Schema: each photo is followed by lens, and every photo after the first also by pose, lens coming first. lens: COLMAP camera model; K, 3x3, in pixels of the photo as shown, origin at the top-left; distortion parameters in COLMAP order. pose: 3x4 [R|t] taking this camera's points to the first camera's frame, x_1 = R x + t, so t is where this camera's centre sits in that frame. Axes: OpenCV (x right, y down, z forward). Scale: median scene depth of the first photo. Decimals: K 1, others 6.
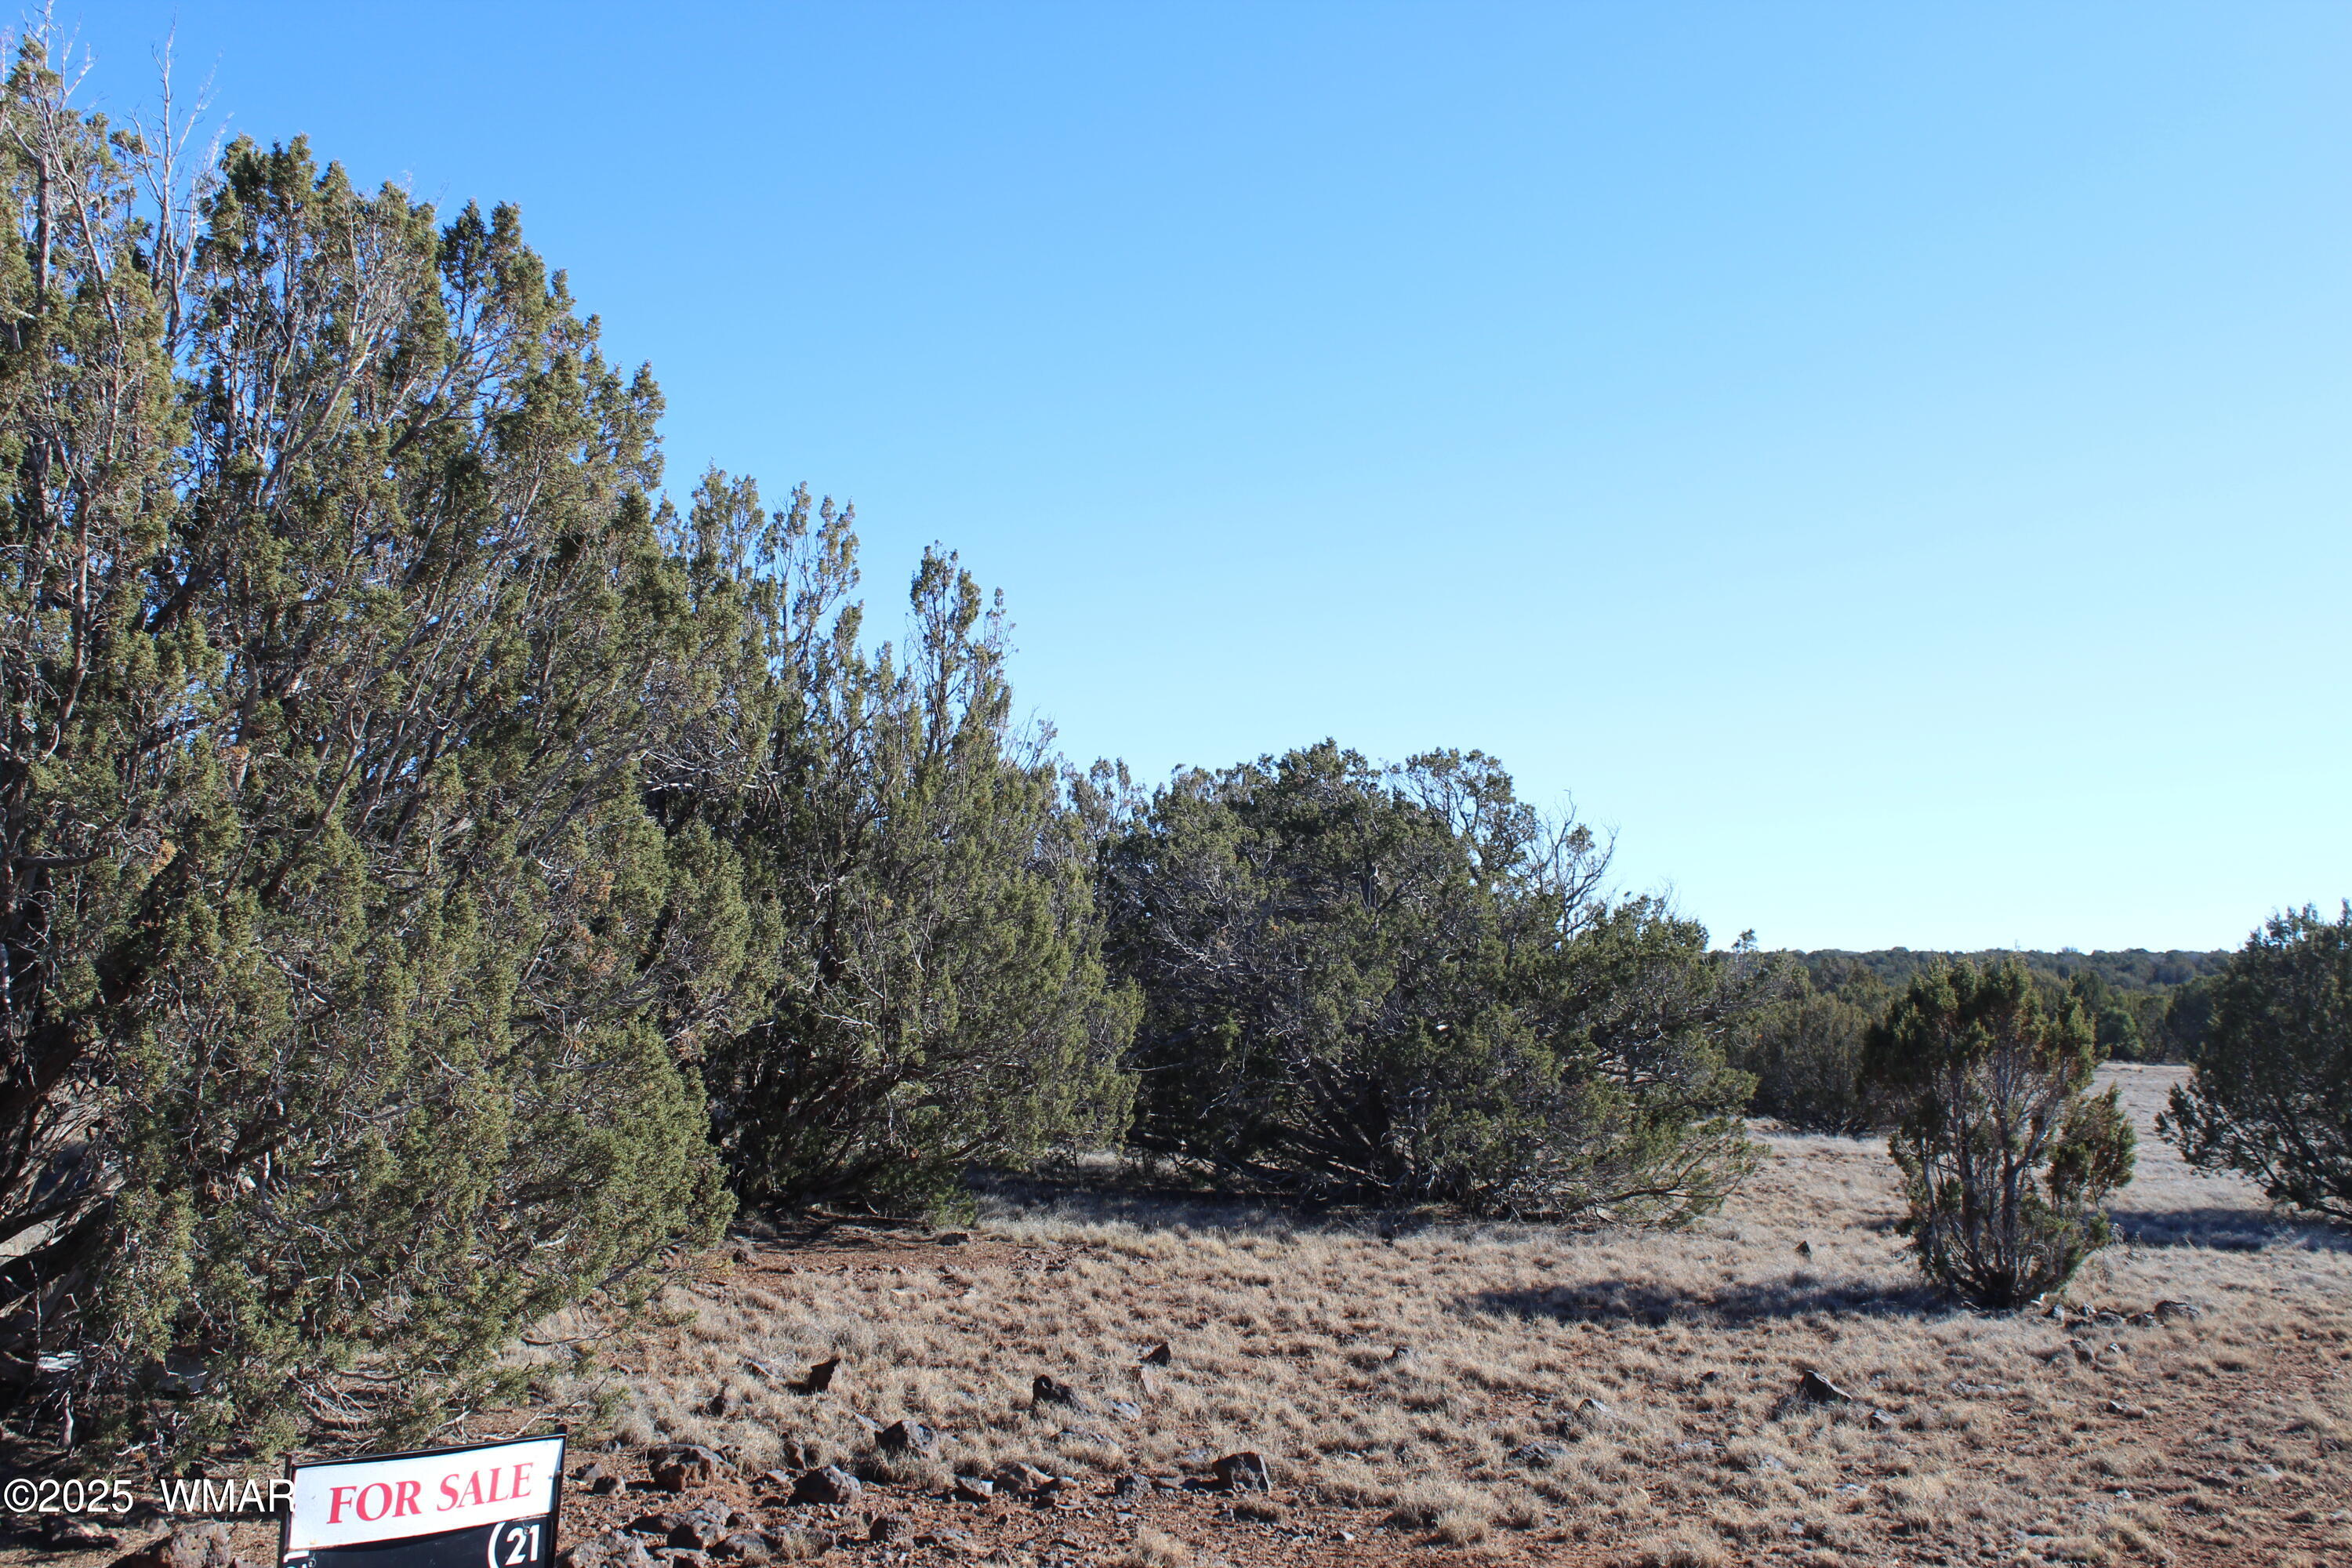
lens RADIAL K [[2455.3, 0, 1176.0], [0, 2455.3, 784.0], [0, 0, 1]] dist [-0.135982, 0.140227]
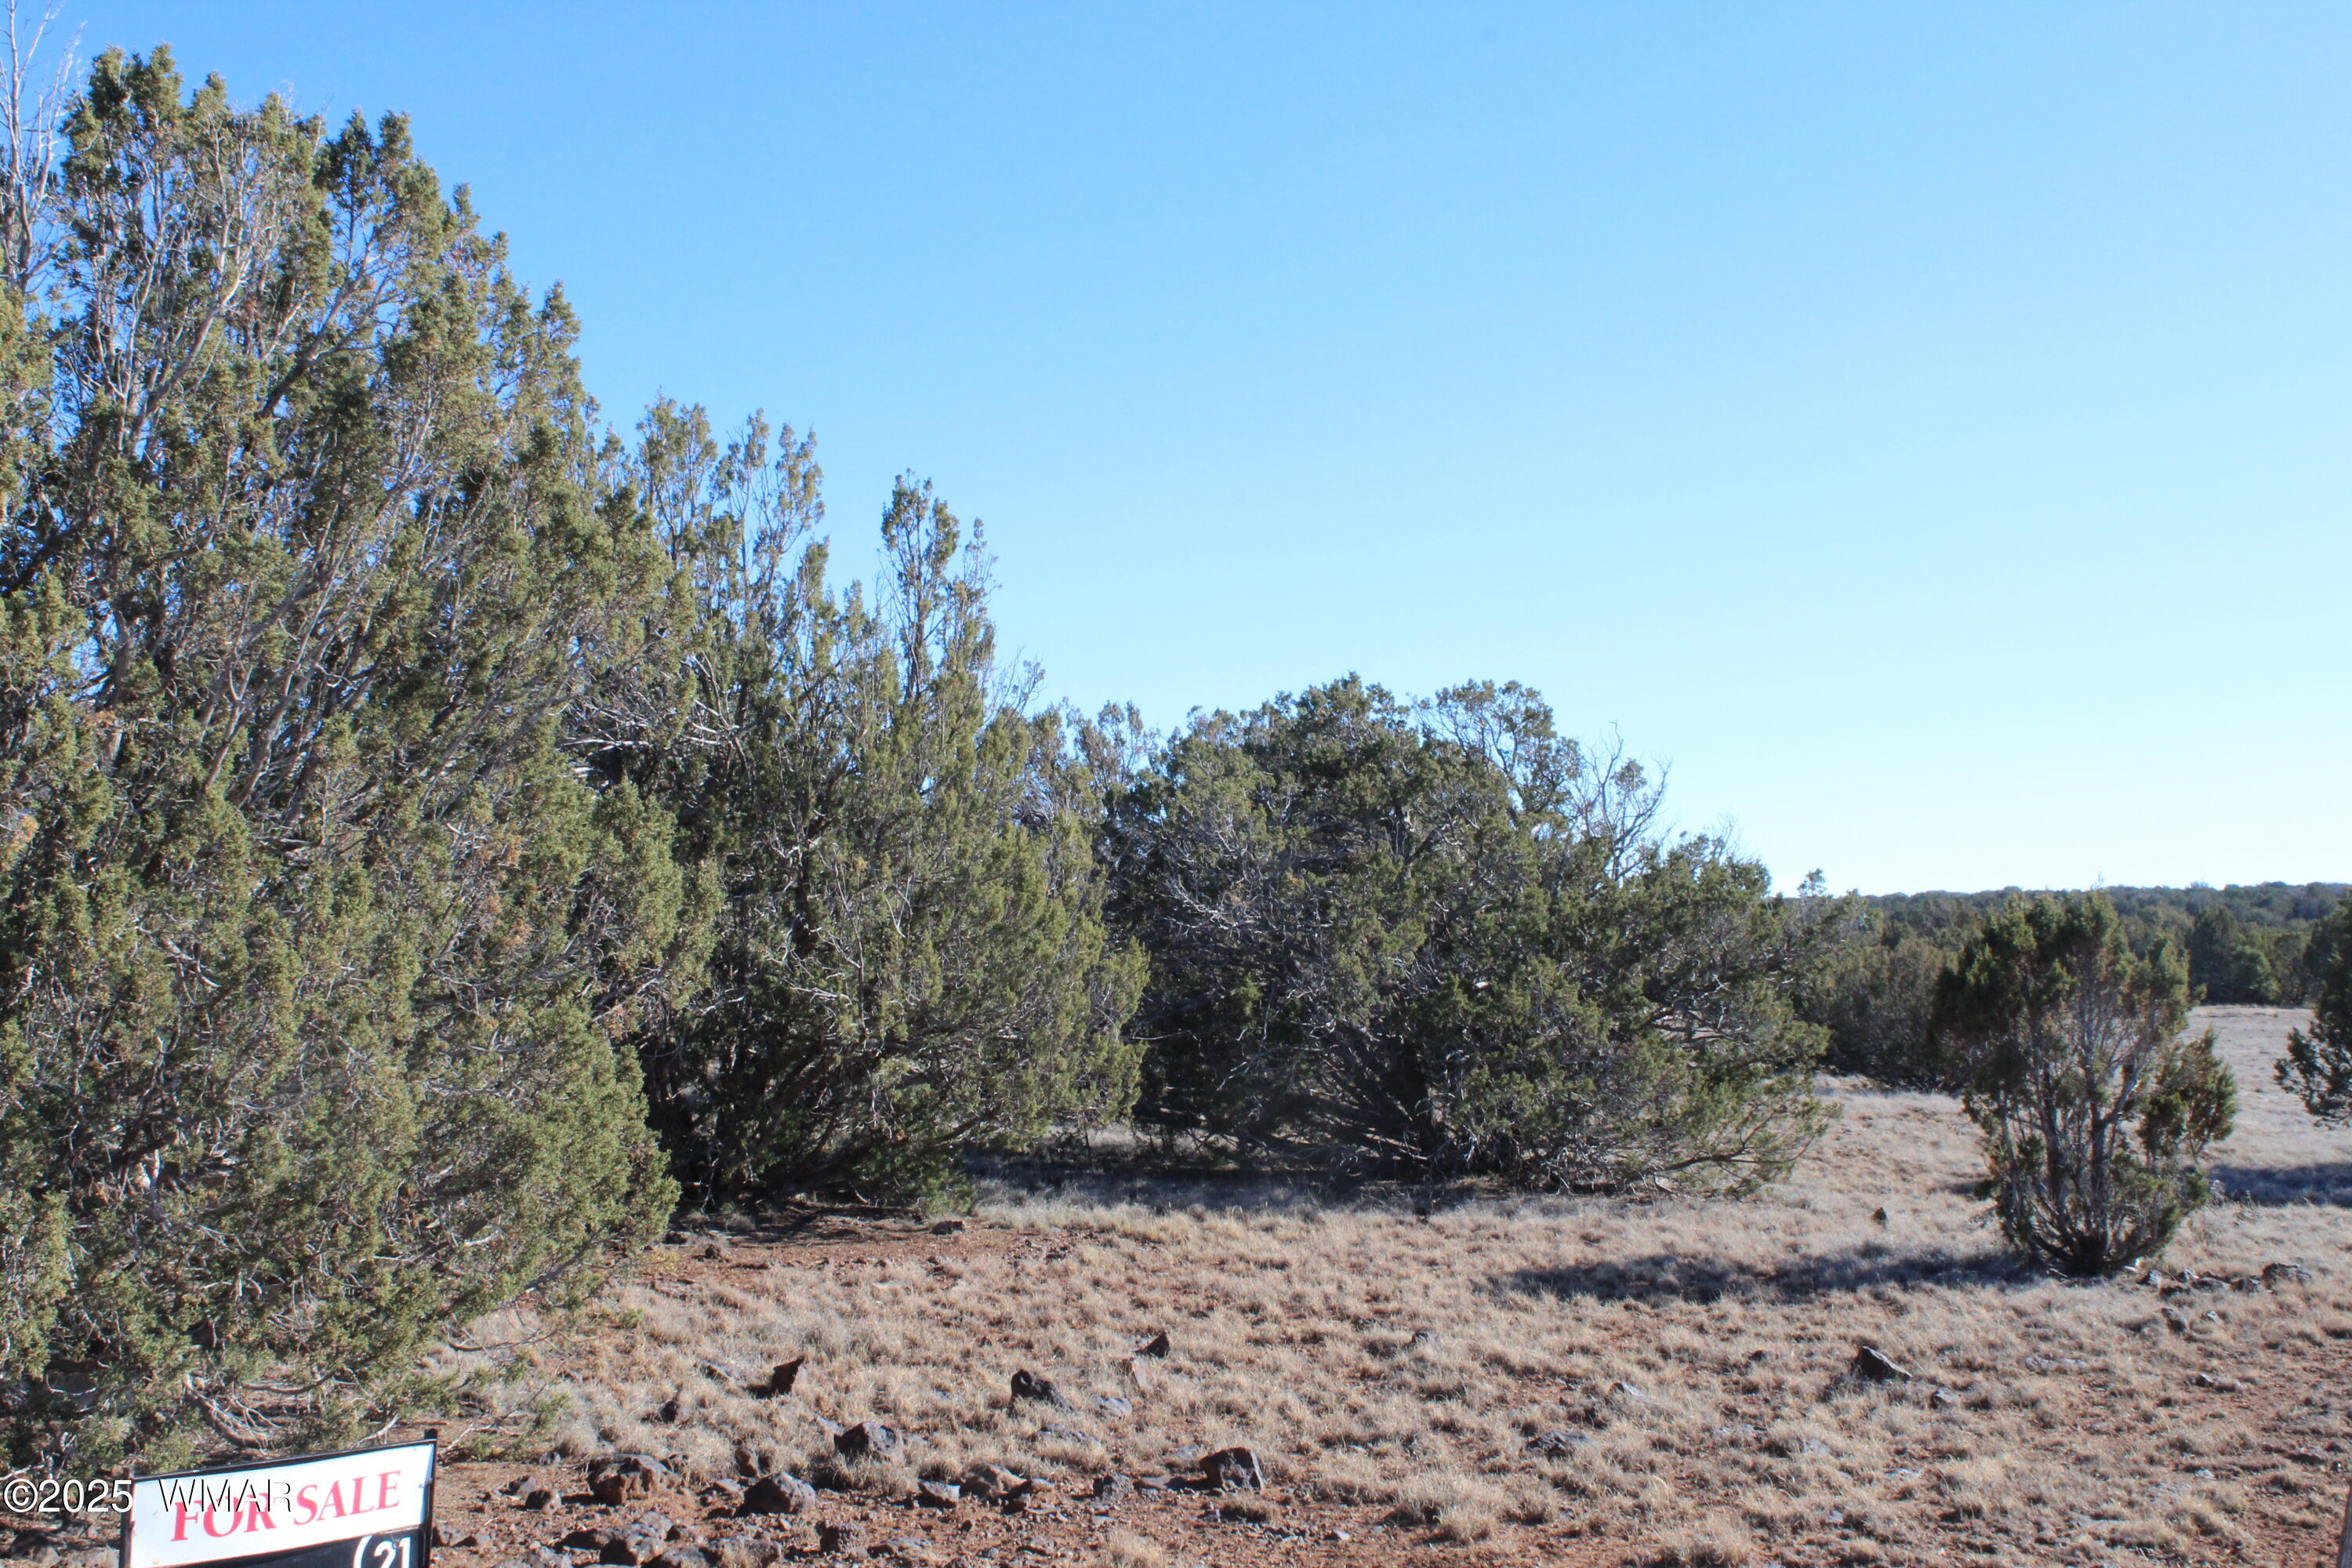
lens RADIAL K [[2678.0, 0, 1169.8], [0, 2678.0, 796.2], [0, 0, 1]] dist [-0.115272, 0.124393]
pose [[0.999452, -0.027983, -0.017661, 0.019470], [0.028409, 0.999300, 0.024352, 0.002055], [0.016967, -0.024841, 0.999547, -0.001050]]
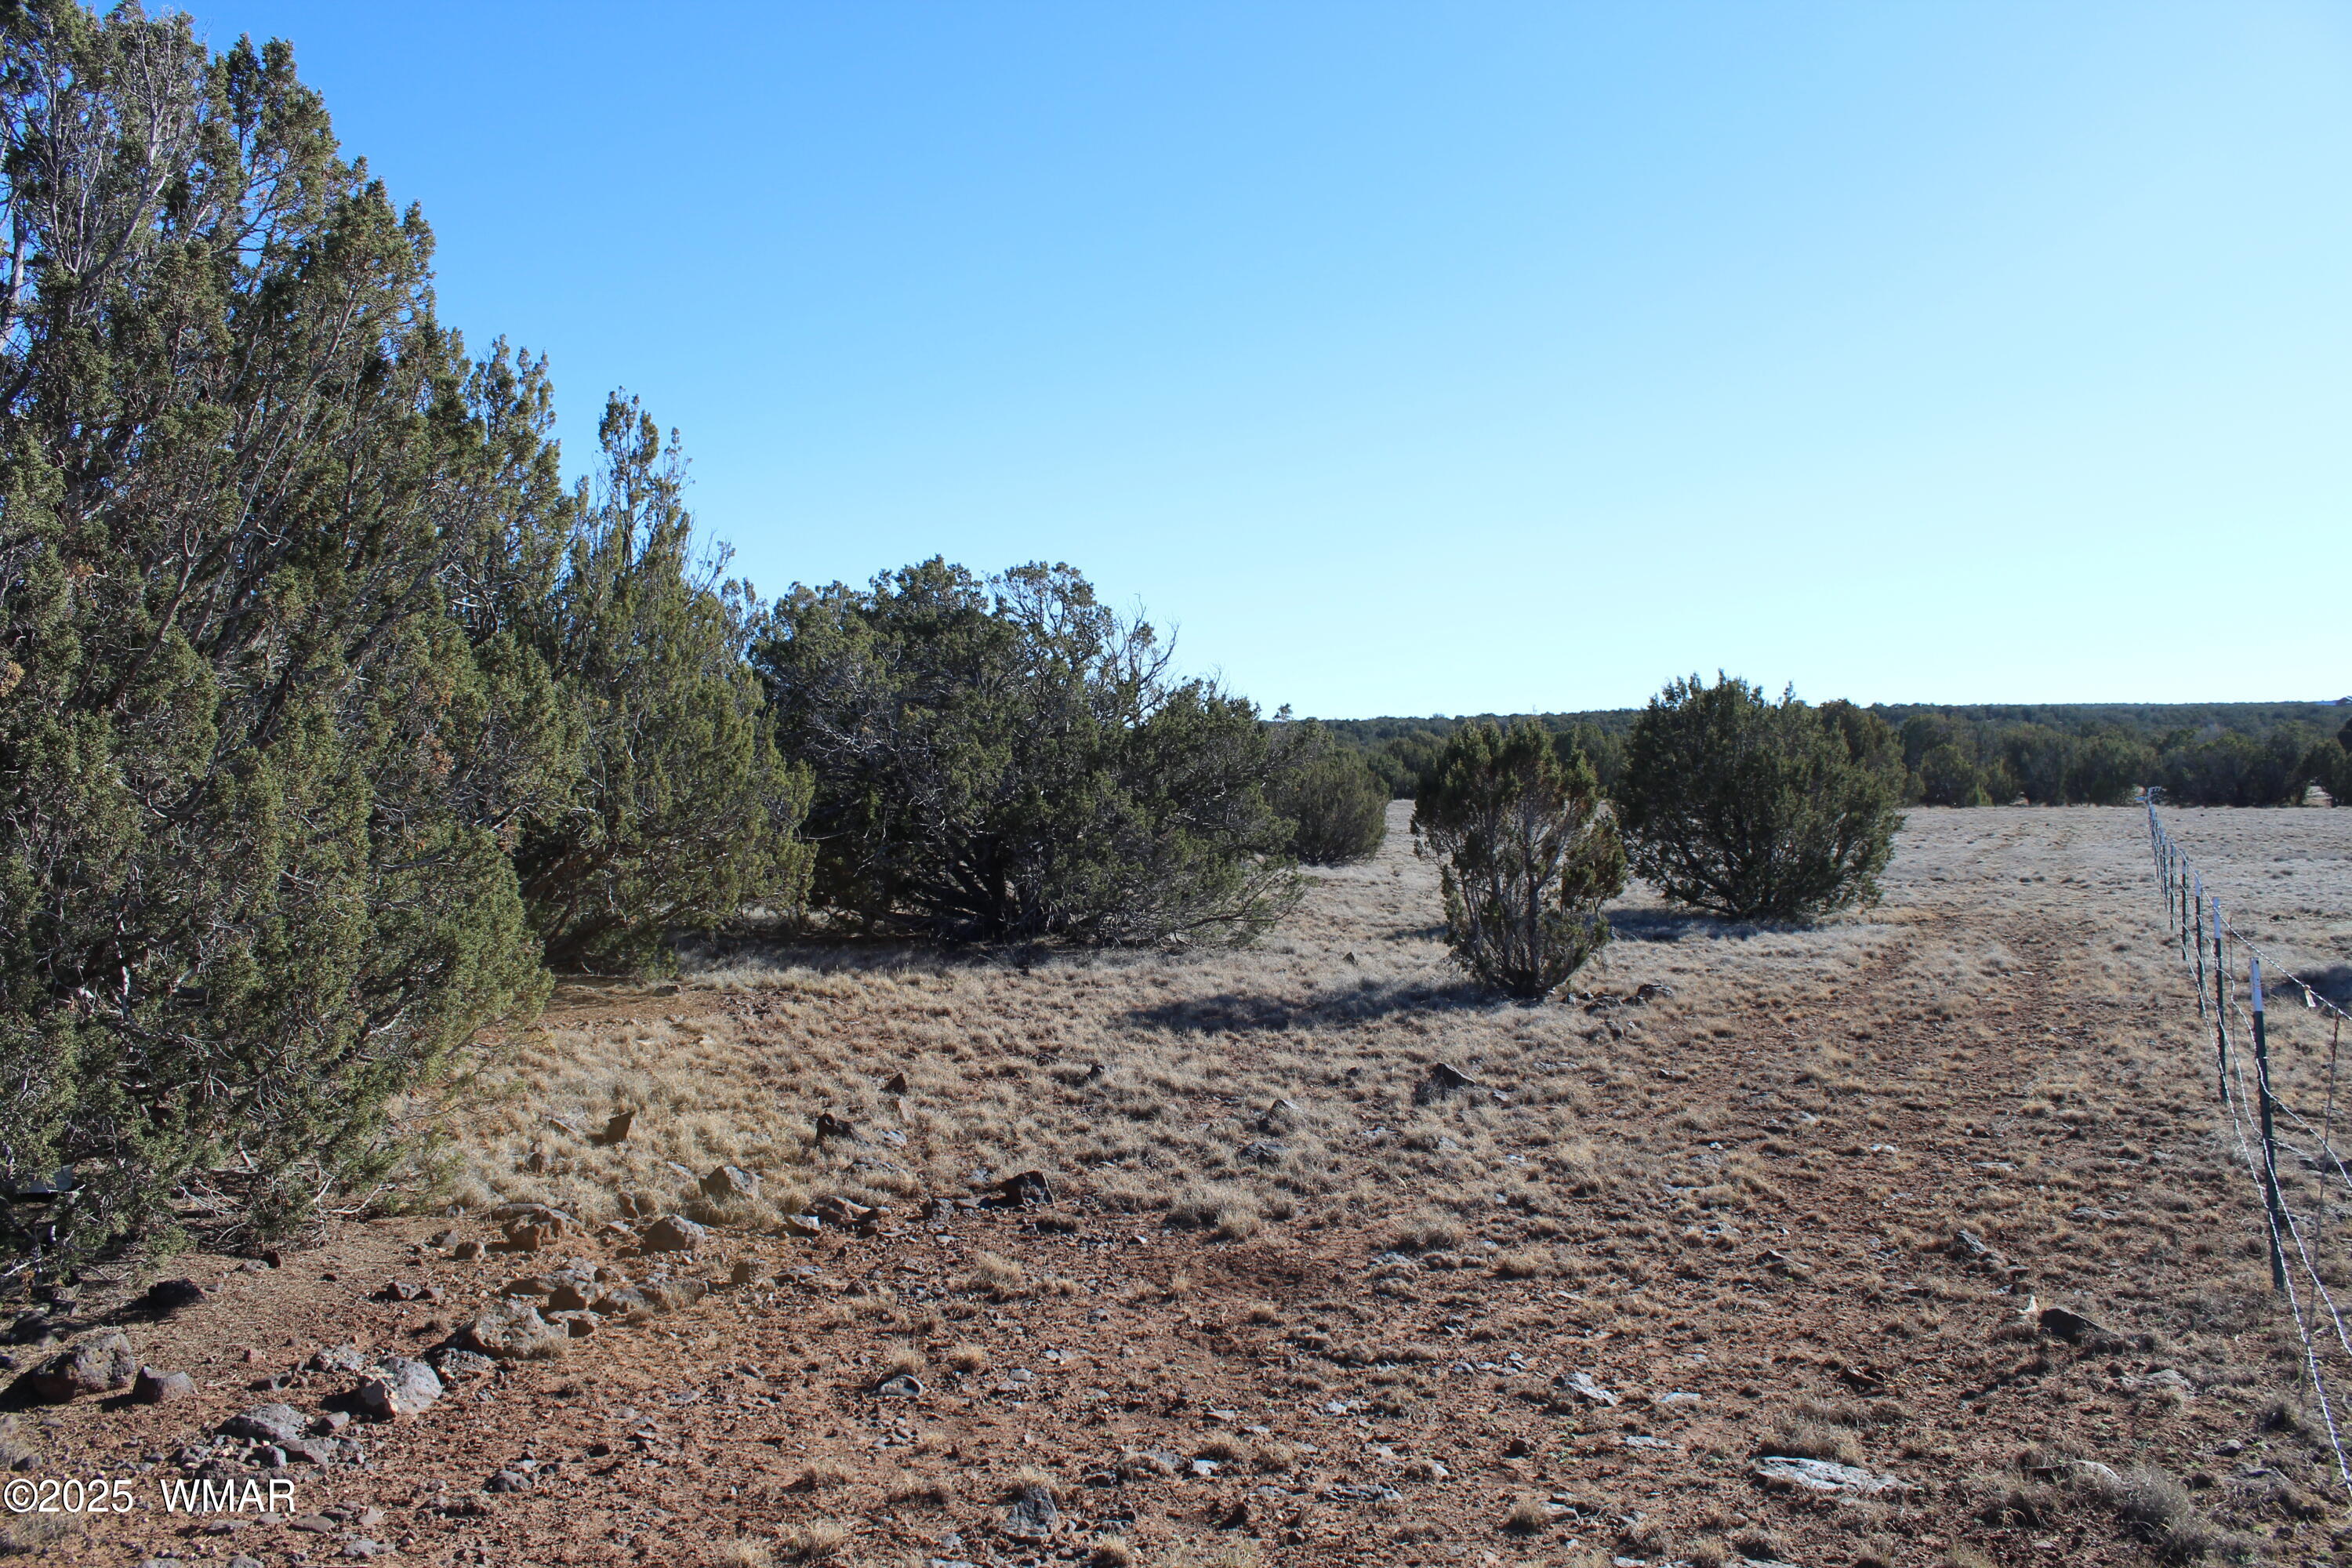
lens RADIAL K [[1952.8, 0, 1172.4], [0, 1952.8, 793.3], [0, 0, 1]] dist [-0.178765, 0.152667]
pose [[0.975170, -0.042241, 0.217393, -0.066142], [0.020365, 0.994586, 0.101903, 0.004860], [-0.220521, -0.094945, 0.970750, 0.081639]]
